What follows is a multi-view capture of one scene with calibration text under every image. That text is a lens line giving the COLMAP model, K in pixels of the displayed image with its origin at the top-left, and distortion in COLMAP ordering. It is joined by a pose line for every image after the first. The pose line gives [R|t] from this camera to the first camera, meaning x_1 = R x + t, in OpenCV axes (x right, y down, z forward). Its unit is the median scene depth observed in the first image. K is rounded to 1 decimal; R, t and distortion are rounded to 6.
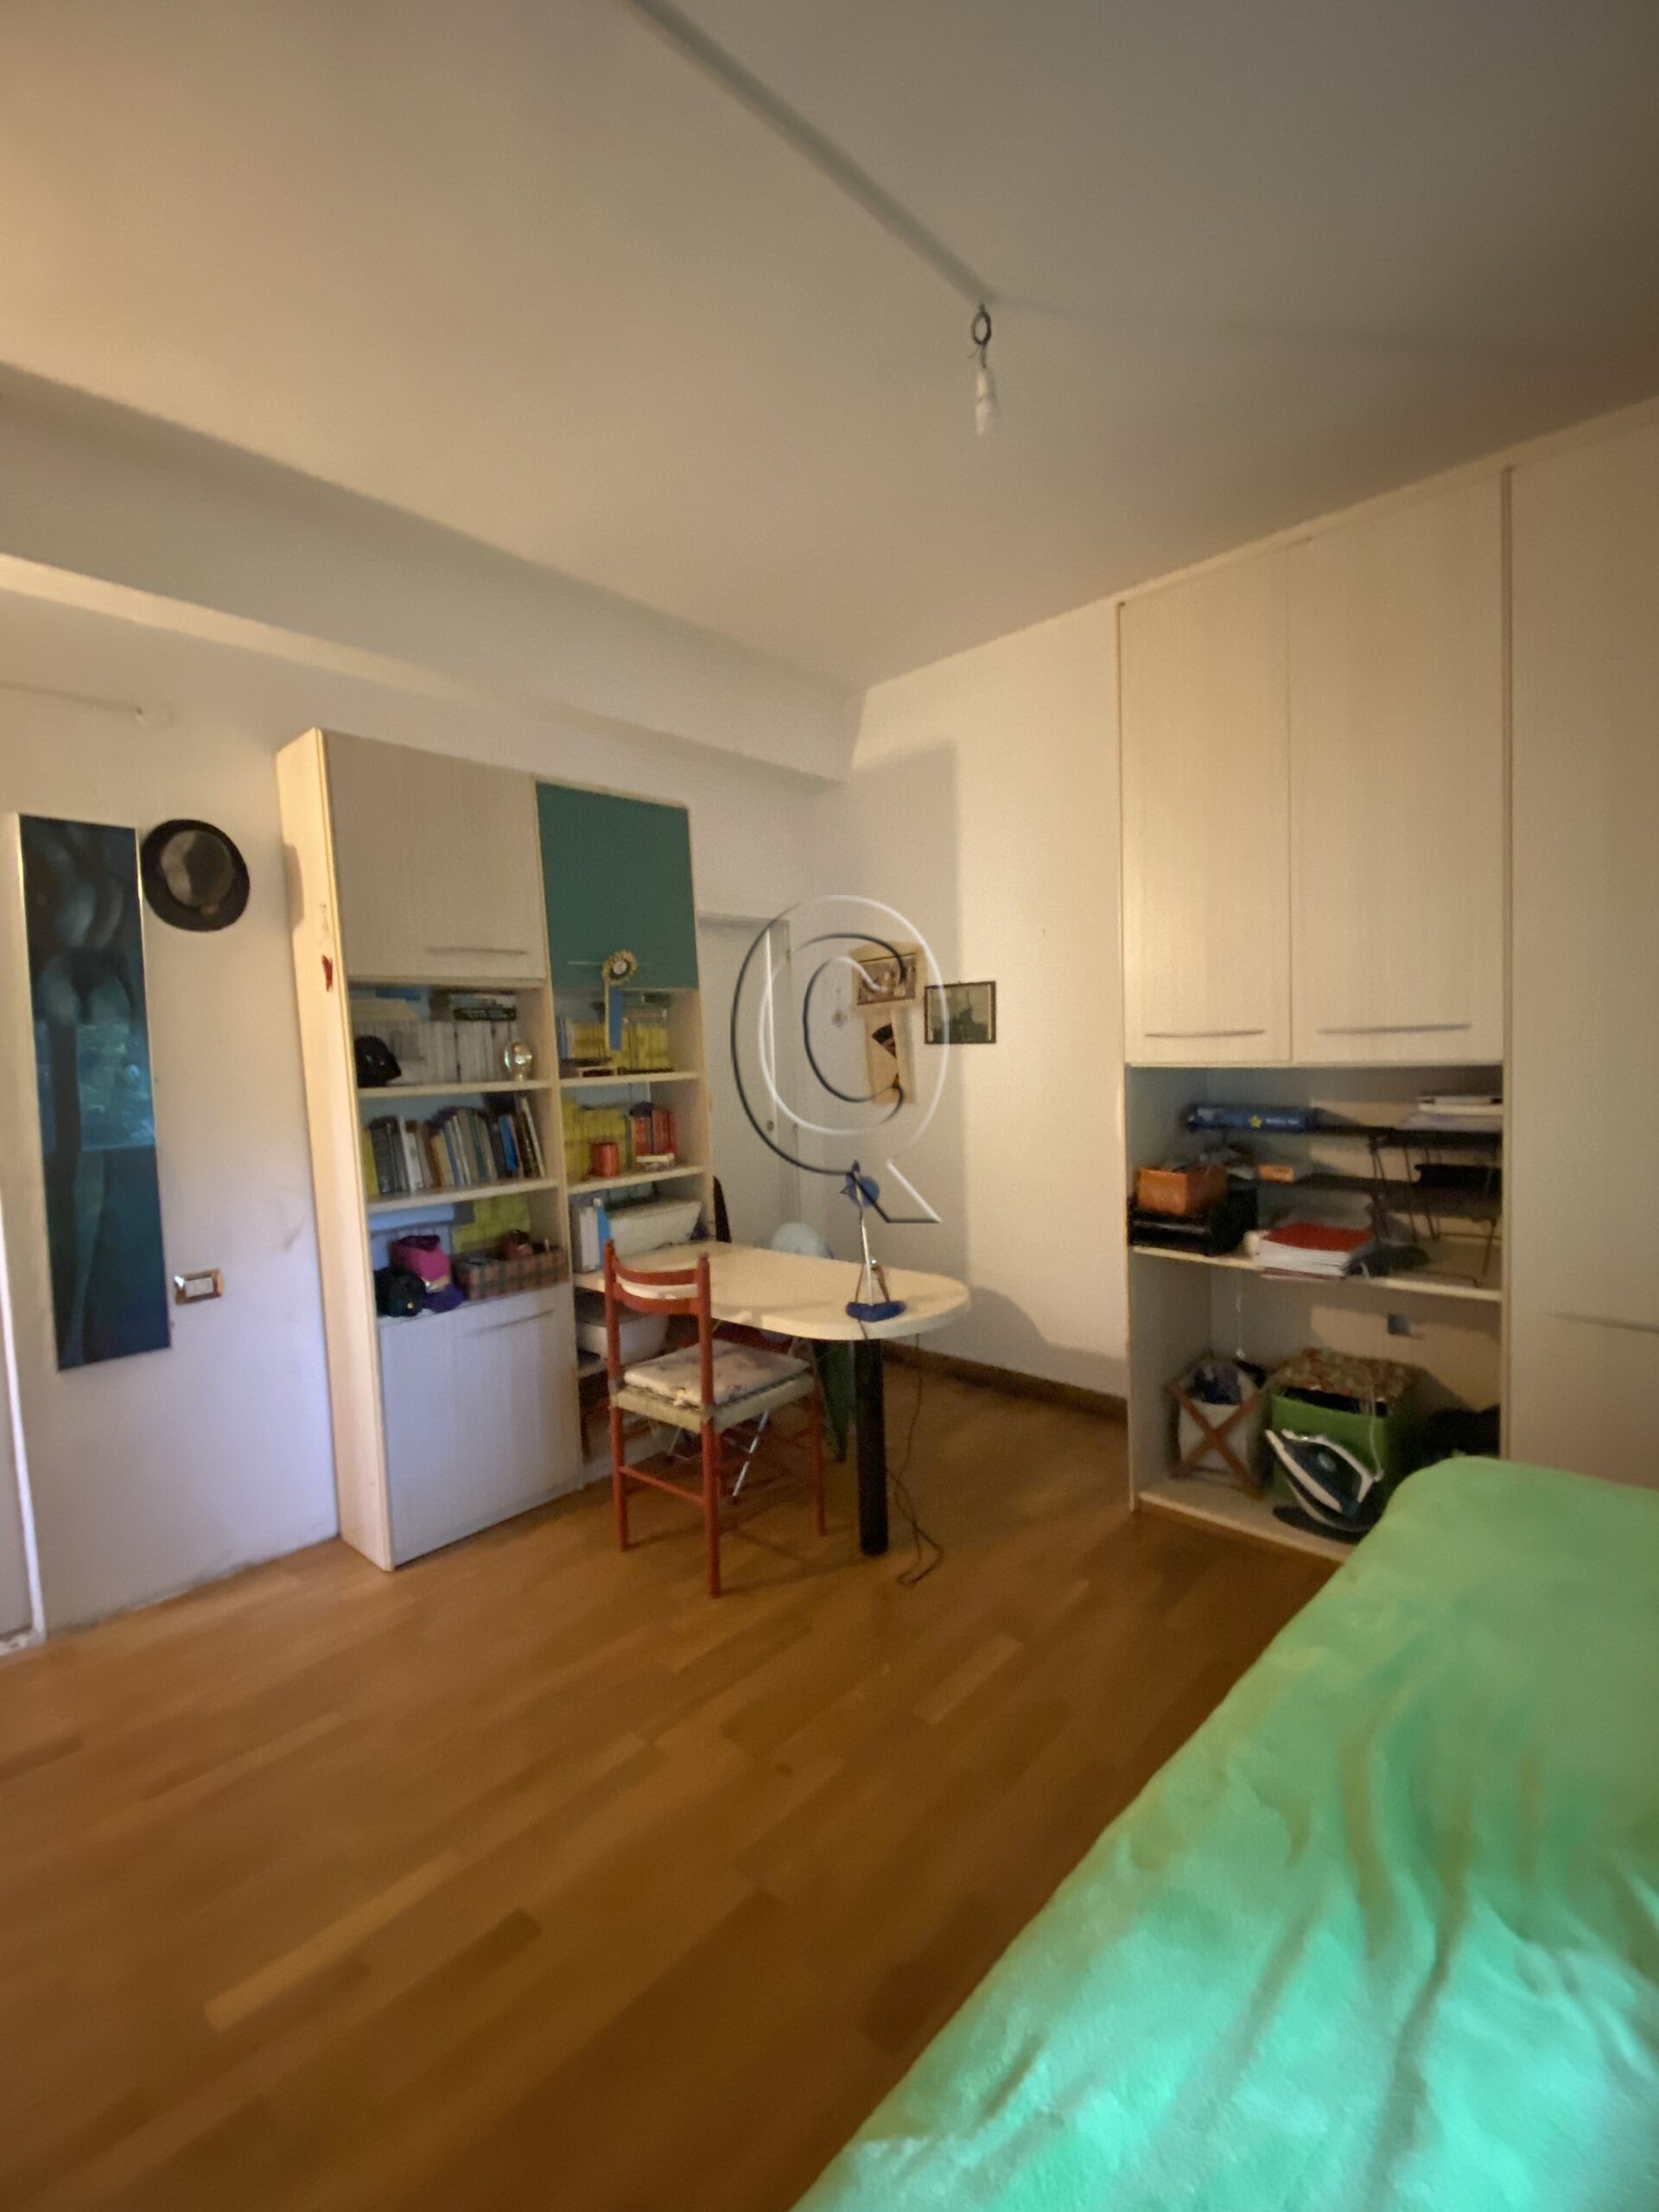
lens RADIAL K [[958.6, 0, 845.4], [0, 958.6, 1100.3], [0, 0, 1]] dist [0.003219, -0.007466]
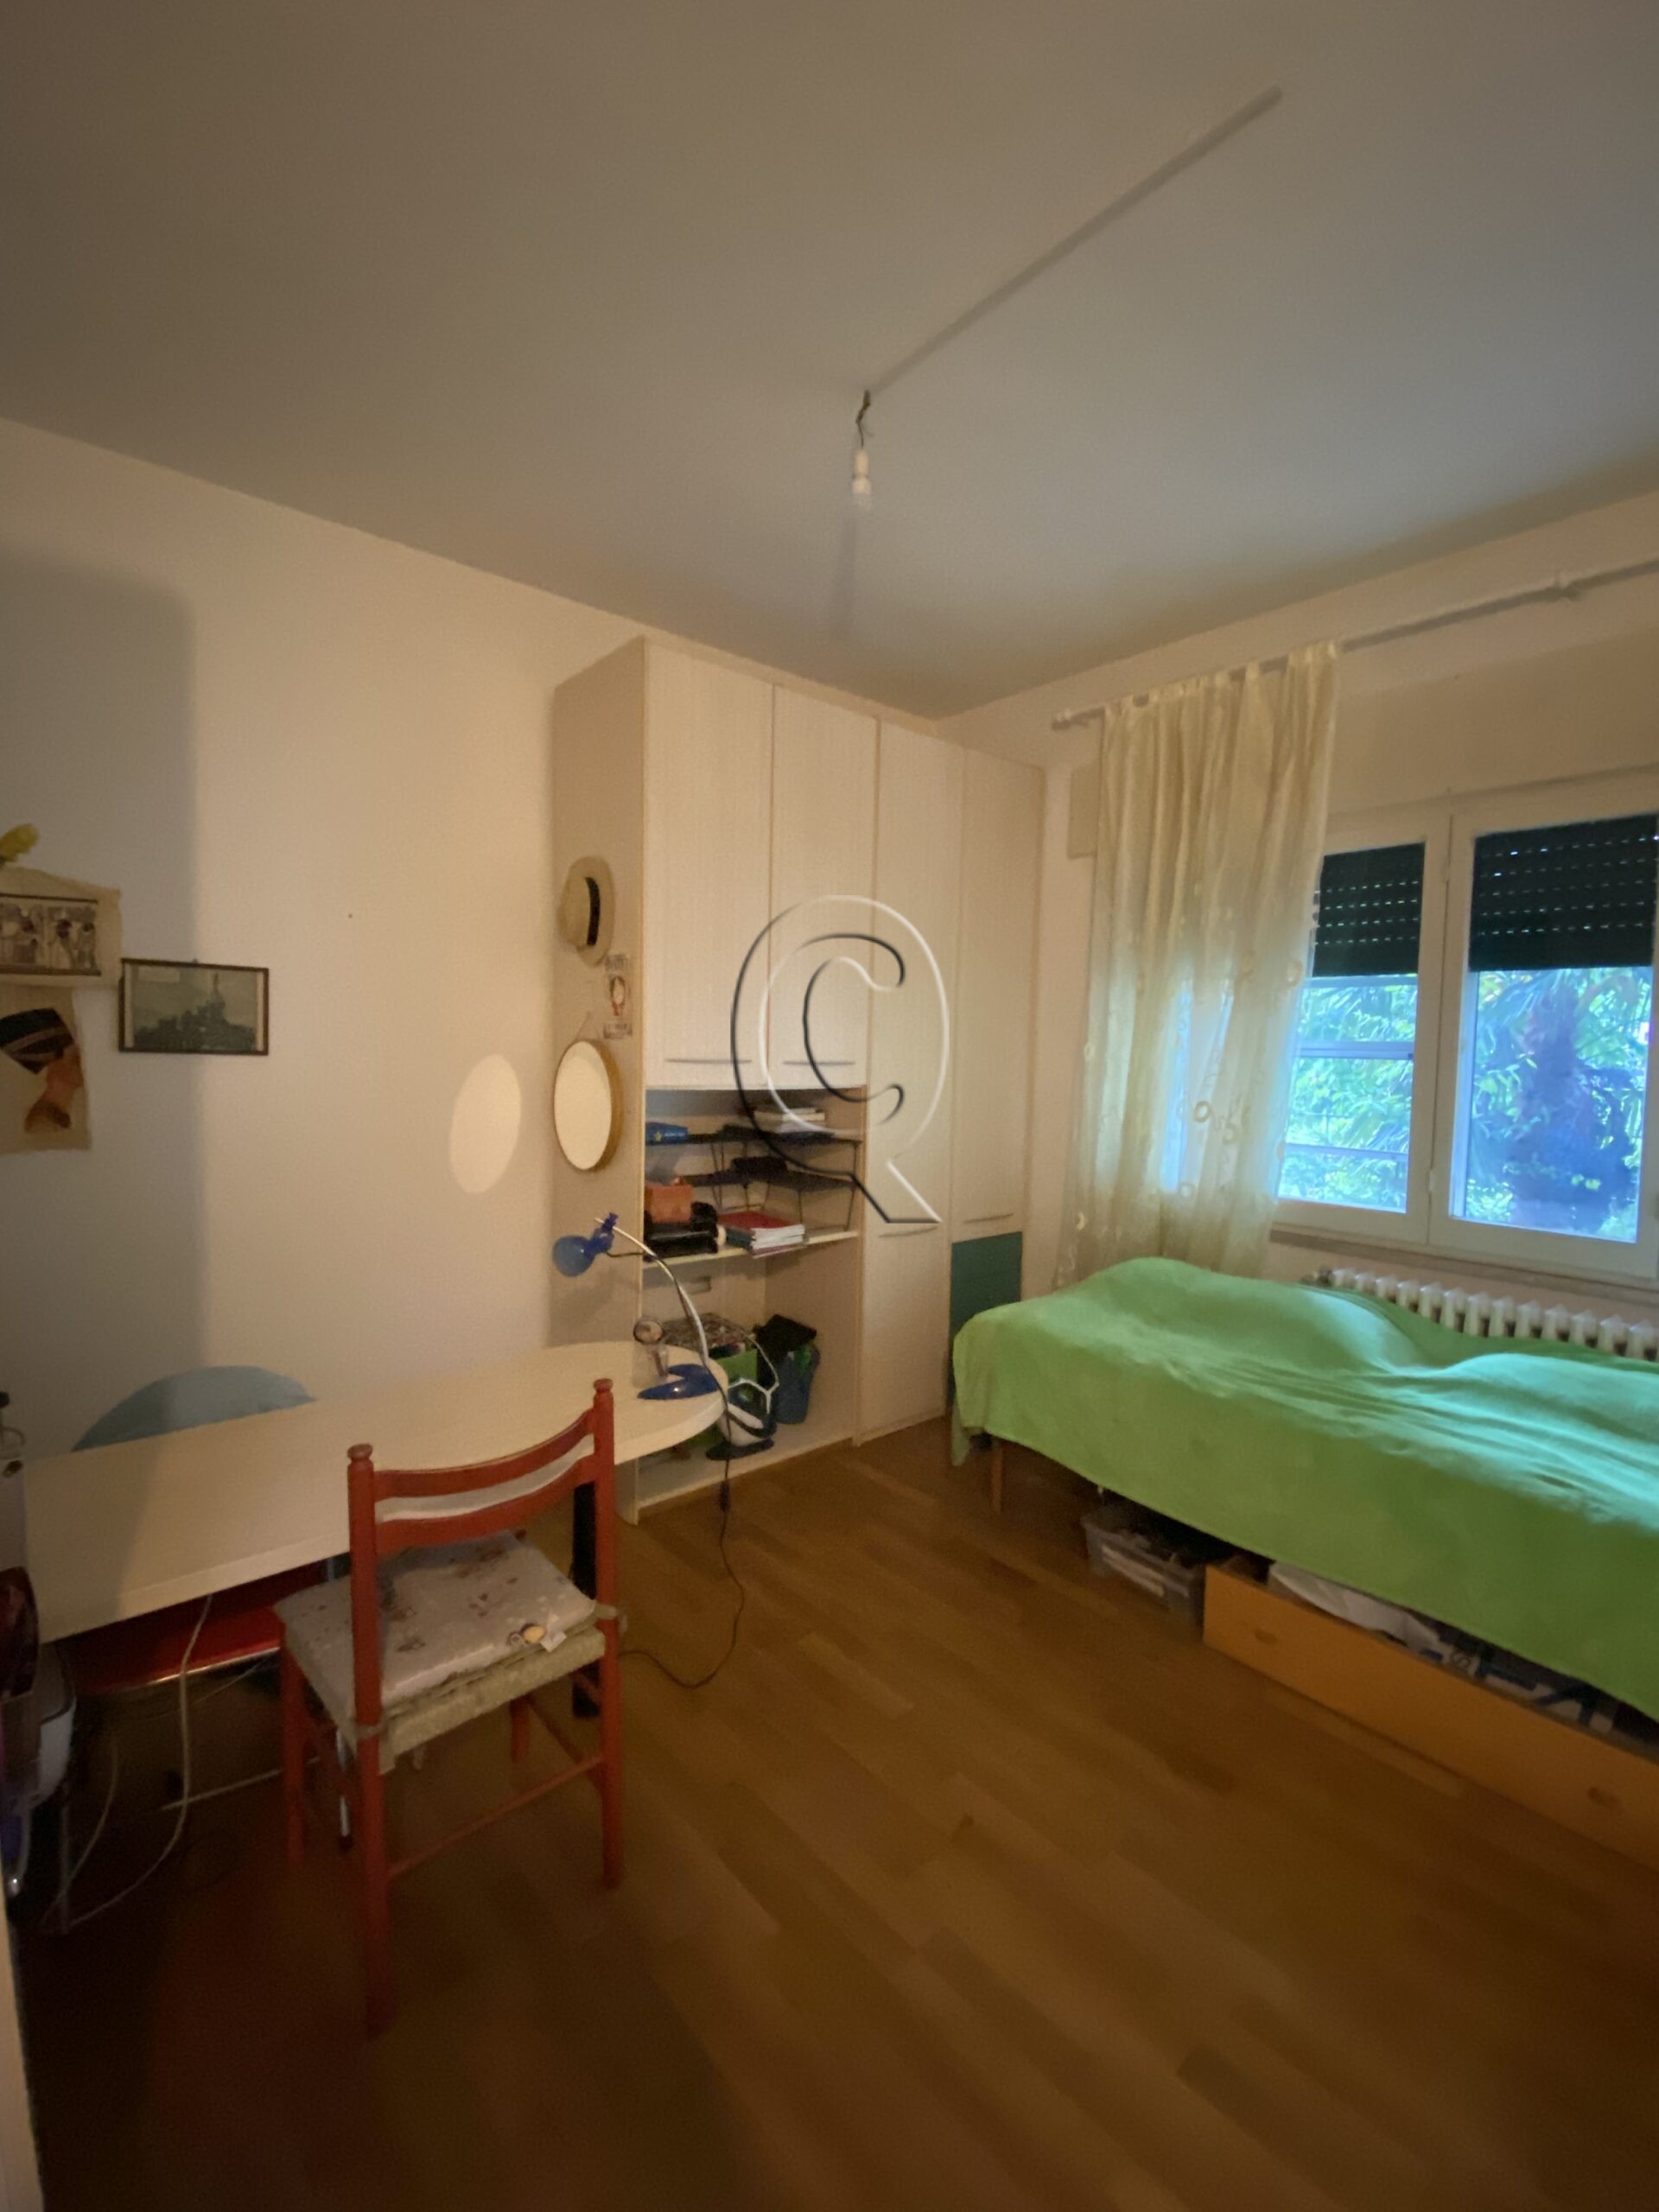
lens RADIAL K [[958.6, 0, 852.7], [0, 958.6, 1110.9], [0, 0, 1]] dist [0.003219, -0.007466]
pose [[0.089837, -0.030441, 0.995491, -0.709520], [0.031291, 0.999126, 0.027728, -0.033603], [-0.995465, 0.028659, 0.090711, 0.691873]]
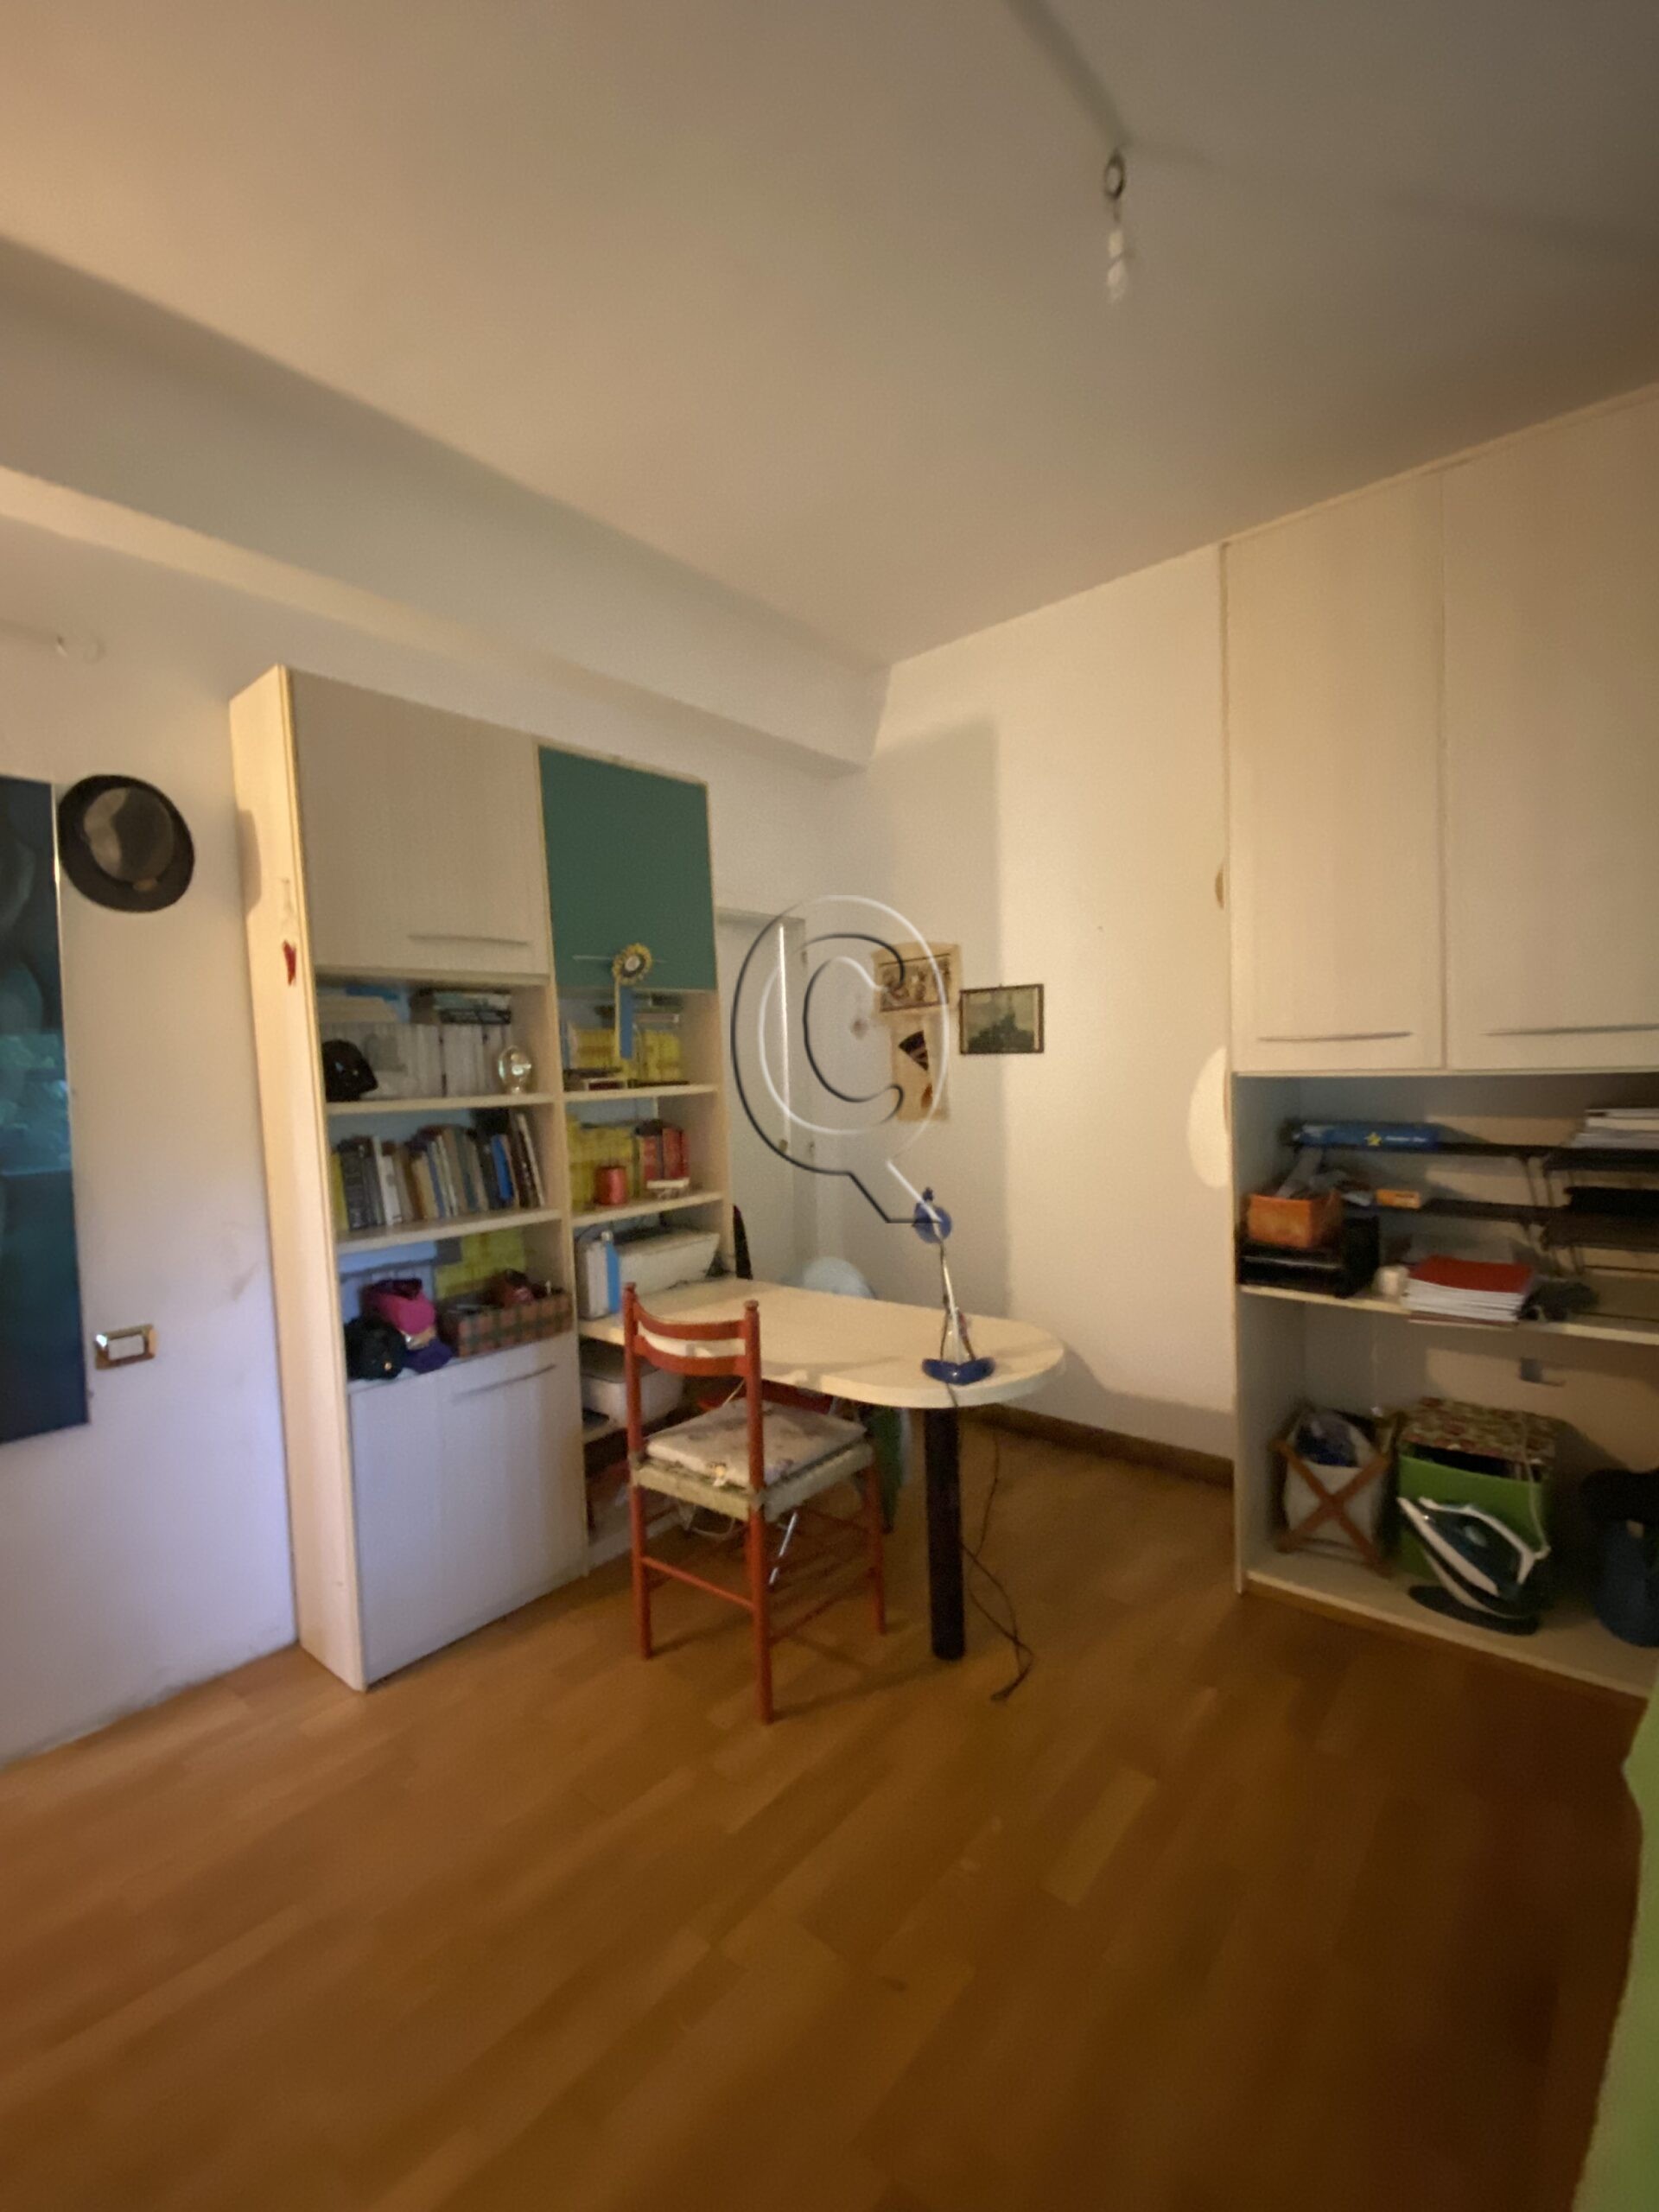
lens RADIAL K [[958.6, 0, 838.1], [0, 958.6, 1100.4], [0, 0, 1]] dist [0.003219, -0.007466]
pose [[0.999272, -0.002135, 0.038083, -0.095621], [0.002883, 0.999804, -0.019595, 0.002637], [-0.038034, 0.019690, 0.999082, 0.152254]]
